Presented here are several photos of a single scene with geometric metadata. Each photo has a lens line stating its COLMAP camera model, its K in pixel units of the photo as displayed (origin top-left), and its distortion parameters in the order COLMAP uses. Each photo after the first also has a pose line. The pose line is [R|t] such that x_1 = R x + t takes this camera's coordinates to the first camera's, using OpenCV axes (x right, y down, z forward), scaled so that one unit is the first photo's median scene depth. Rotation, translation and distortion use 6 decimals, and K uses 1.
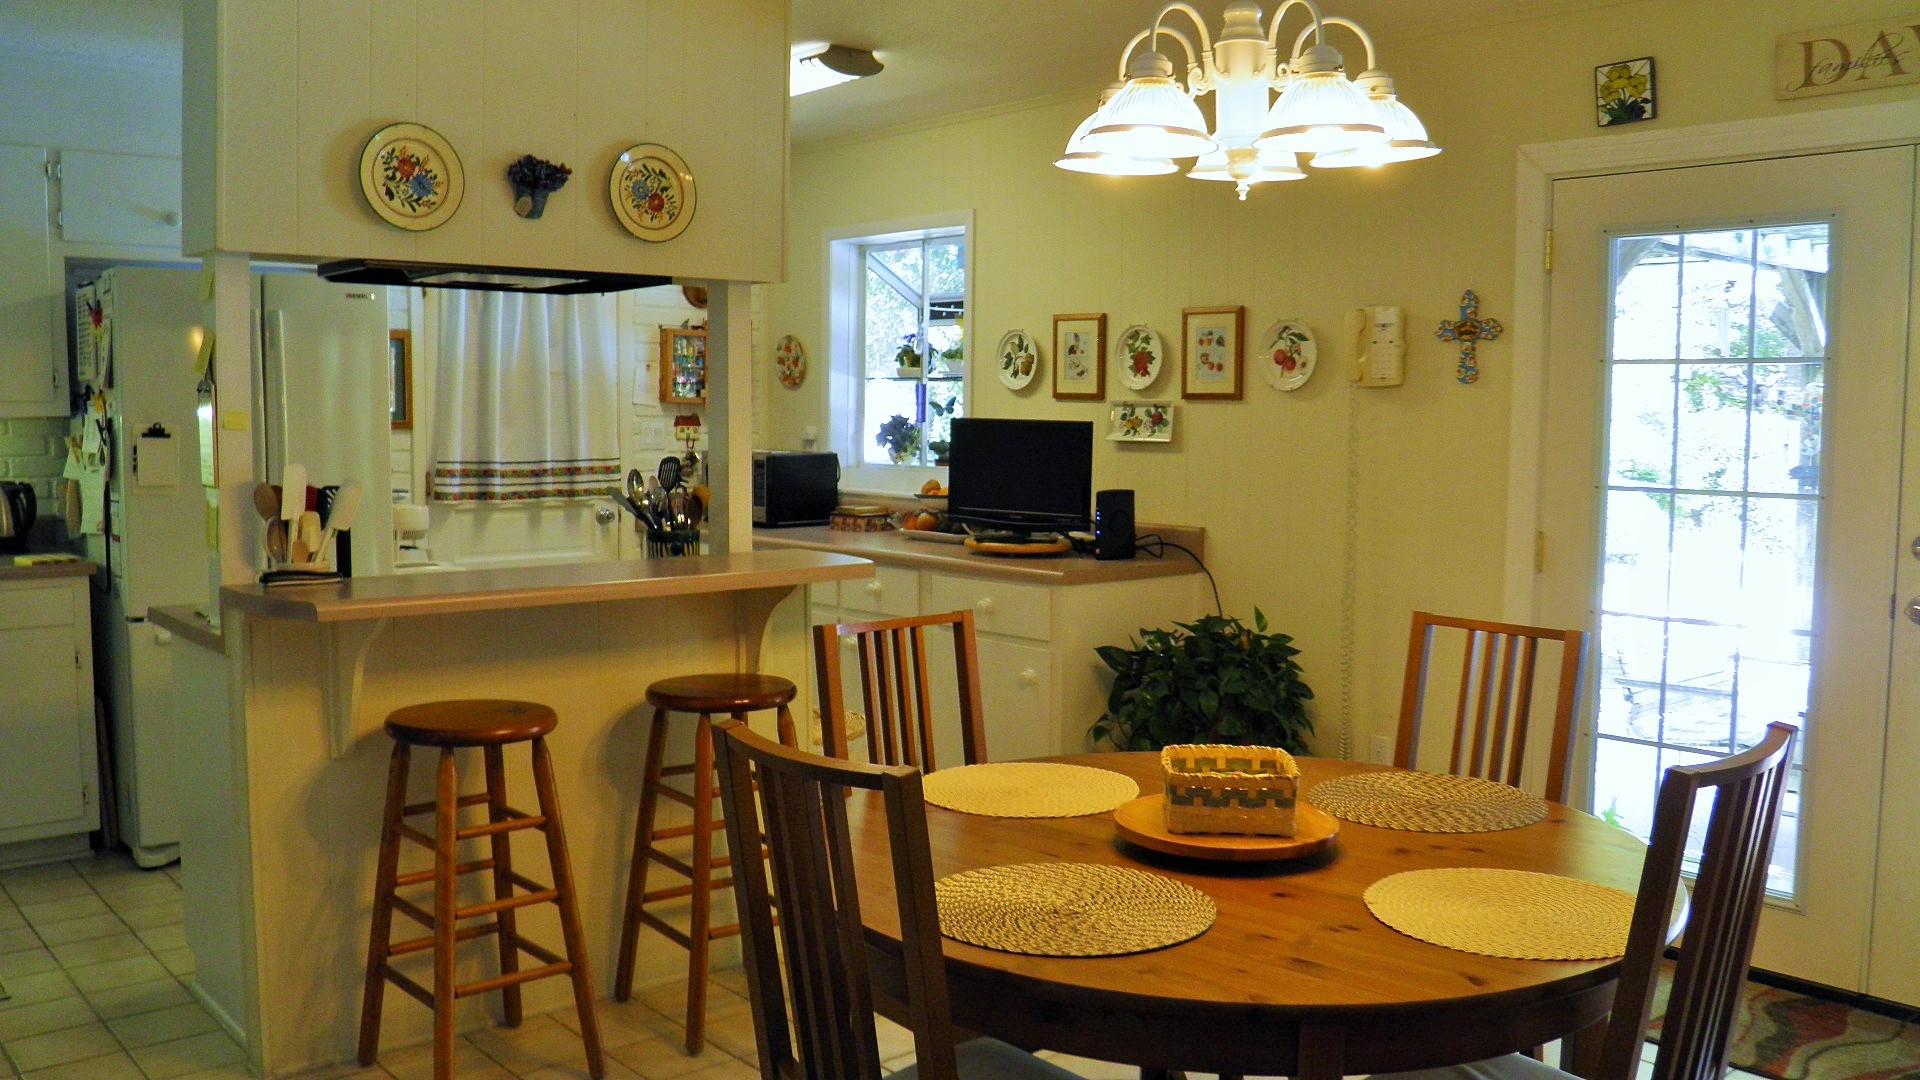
lens RADIAL K [[1593.4, 0, 955.7], [0, 1593.4, 548.4], [0, 0, 1]] dist [-0.145038, 0.096900]
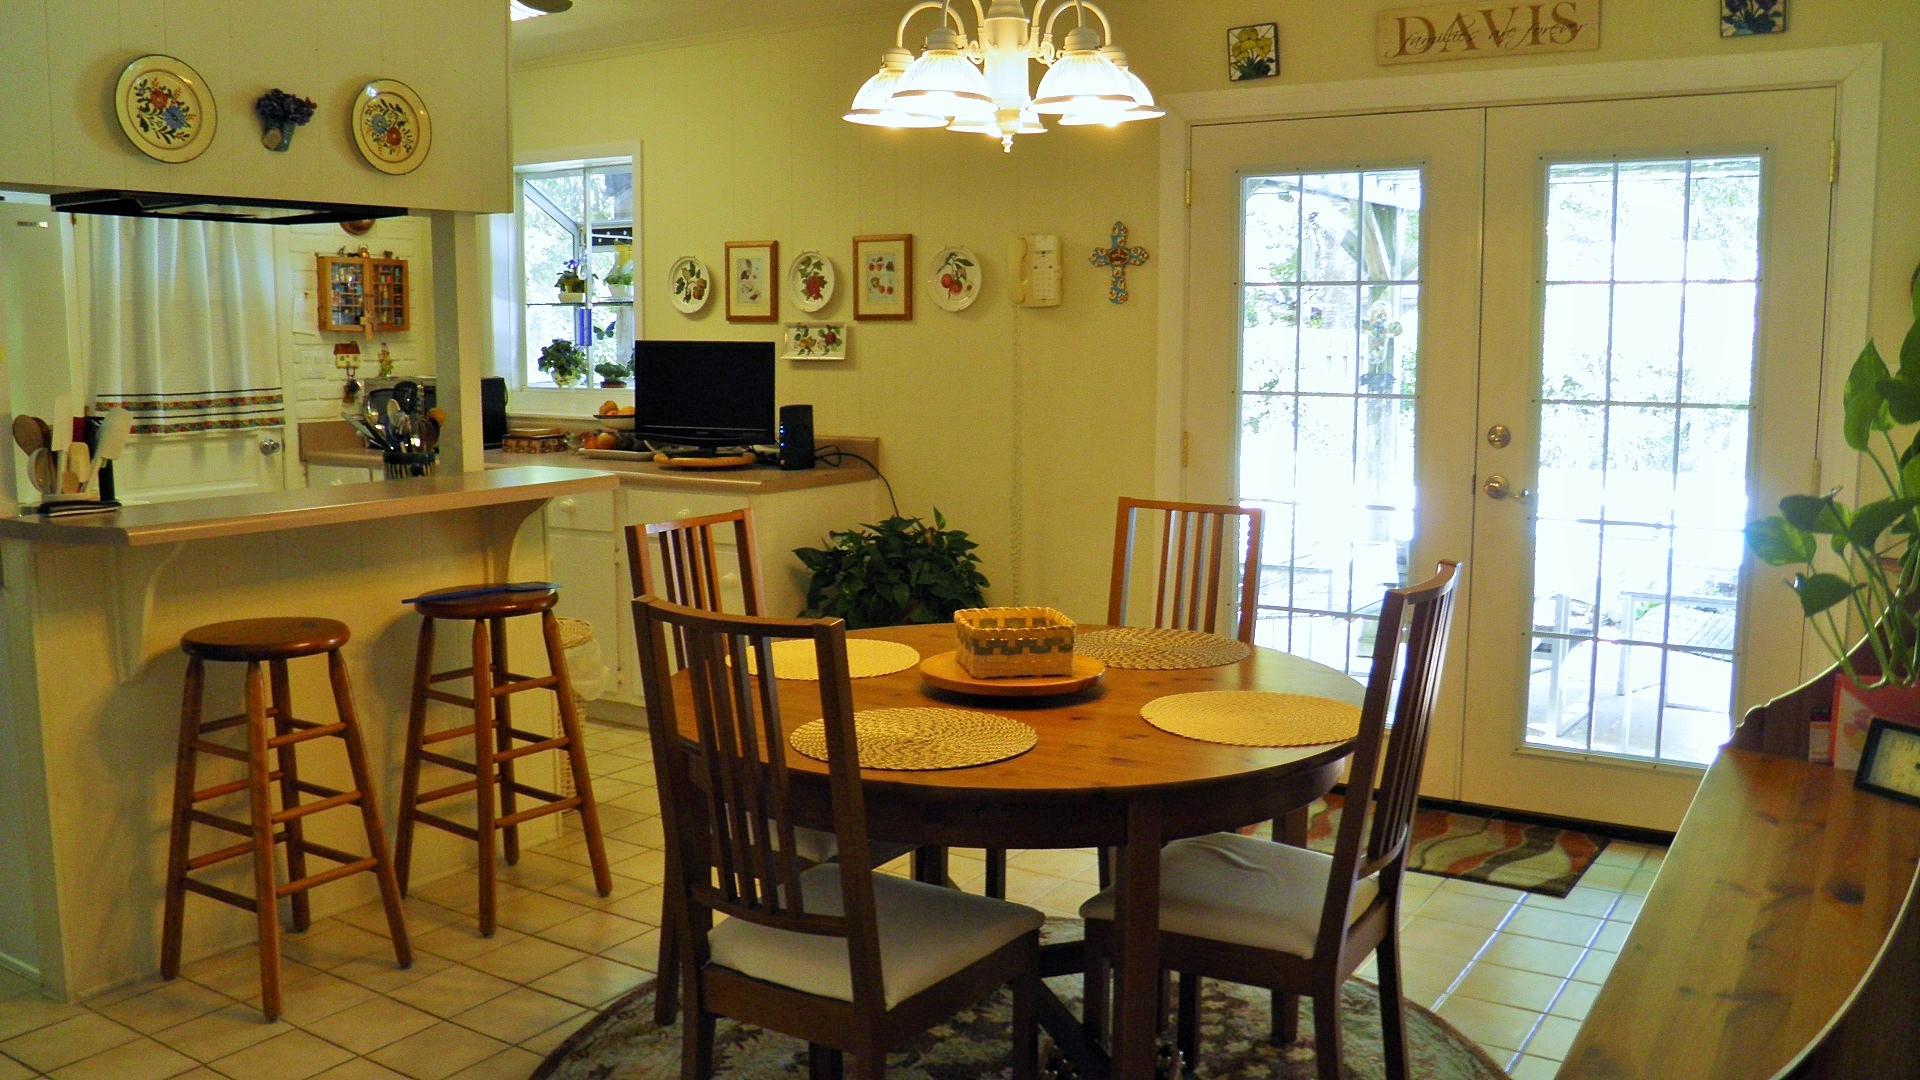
lens RADIAL K [[1593.4, 0, 959.8], [0, 1593.4, 555.4], [0, 0, 1]] dist [-0.145038, 0.096900]
pose [[0.962411, -0.045074, 0.267831, -0.097127], [0.030728, 0.997872, 0.057518, 0.007258], [-0.269853, -0.047126, 0.961748, -0.081571]]
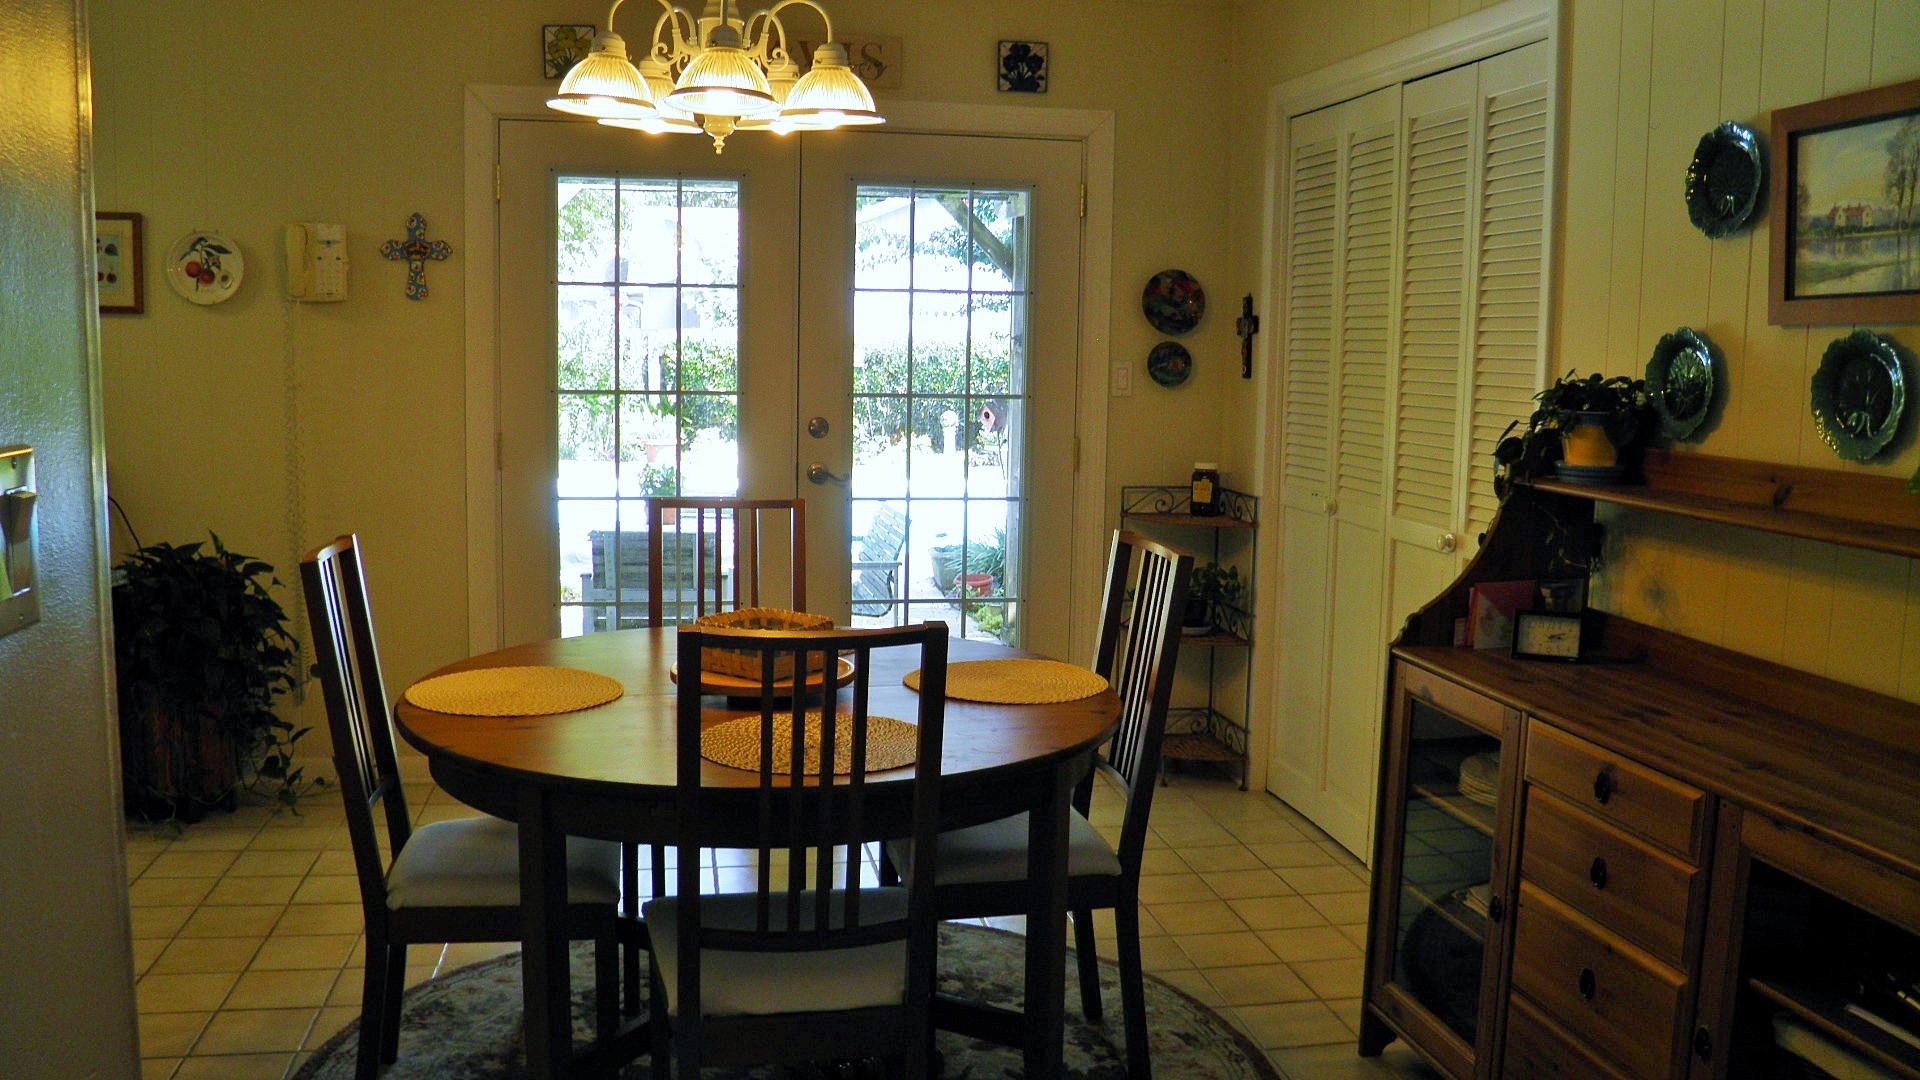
lens RADIAL K [[1593.4, 0, 990.9], [0, 1593.4, 544.2], [0, 0, 1]] dist [-0.145038, 0.096900]
pose [[0.503013, -0.107135, 0.857613, -0.395036], [0.055683, 0.994243, 0.091544, -0.013984], [-0.862483, 0.001707, 0.506083, 0.112848]]
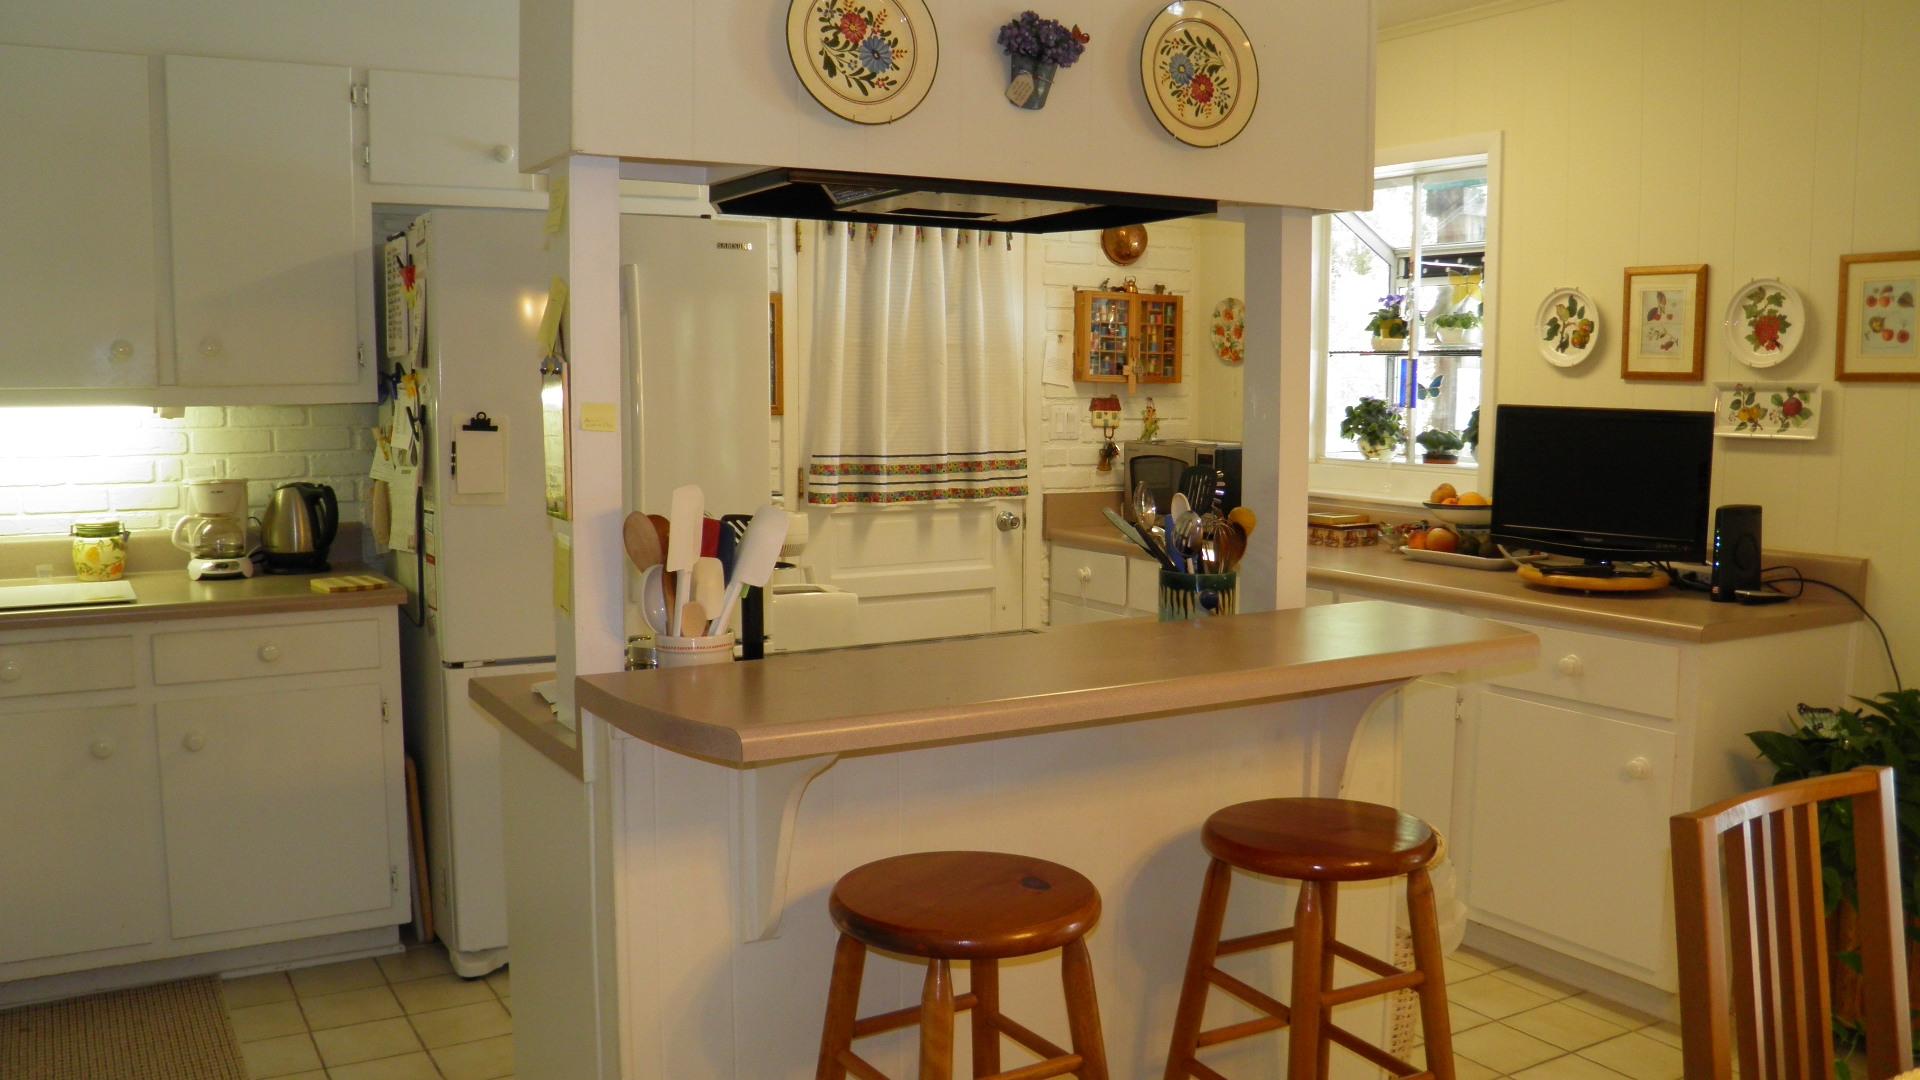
lens RADIAL K [[1593.4, 0, 949.7], [0, 1593.4, 546.8], [0, 0, 1]] dist [-0.145038, 0.096900]
pose [[0.982554, 0.013418, -0.185491, -0.139790], [-0.010507, 0.999806, 0.016670, -0.029173], [0.185678, -0.014431, 0.982505, 0.267015]]
